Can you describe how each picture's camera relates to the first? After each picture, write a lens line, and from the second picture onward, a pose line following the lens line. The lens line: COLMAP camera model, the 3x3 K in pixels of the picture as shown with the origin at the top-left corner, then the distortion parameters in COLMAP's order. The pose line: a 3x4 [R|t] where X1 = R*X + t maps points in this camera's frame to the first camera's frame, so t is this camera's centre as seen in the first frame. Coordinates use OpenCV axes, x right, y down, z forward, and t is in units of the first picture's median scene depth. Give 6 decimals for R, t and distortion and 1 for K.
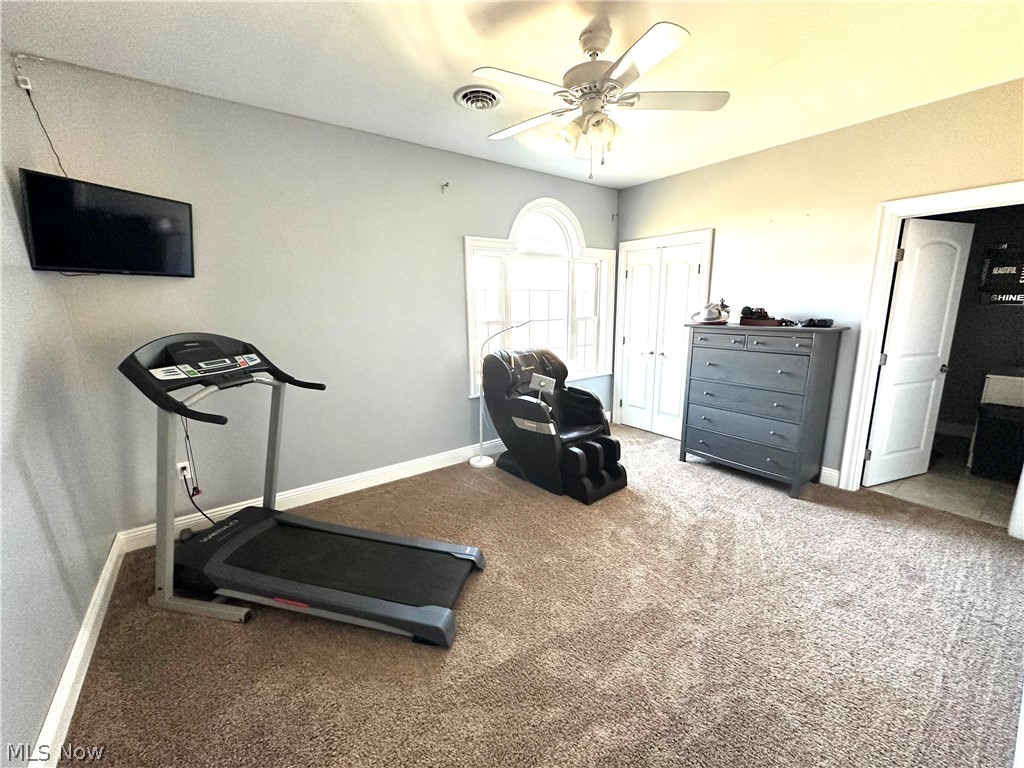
lens RADIAL K [[407.9, 0, 512.0], [0, 407.9, 384.0], [0, 0, 1]] dist [-0.003376, -0.000223]
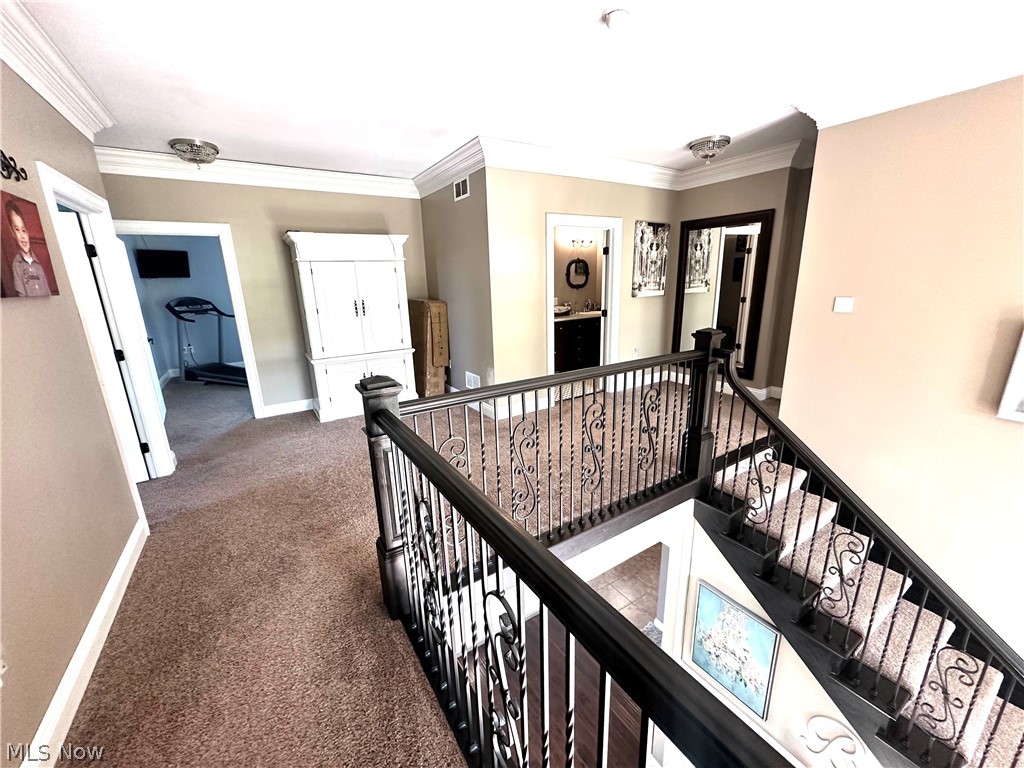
lens RADIAL K [[407.9, 0, 512.0], [0, 407.9, 384.0], [0, 0, 1]] dist [-0.003376, -0.000223]
pose [[0.996931, 0.006521, -0.078008, 1.881874], [-0.001771, 0.998149, 0.060798, 0.336793], [0.078260, -0.060474, 0.995097, -1.887156]]
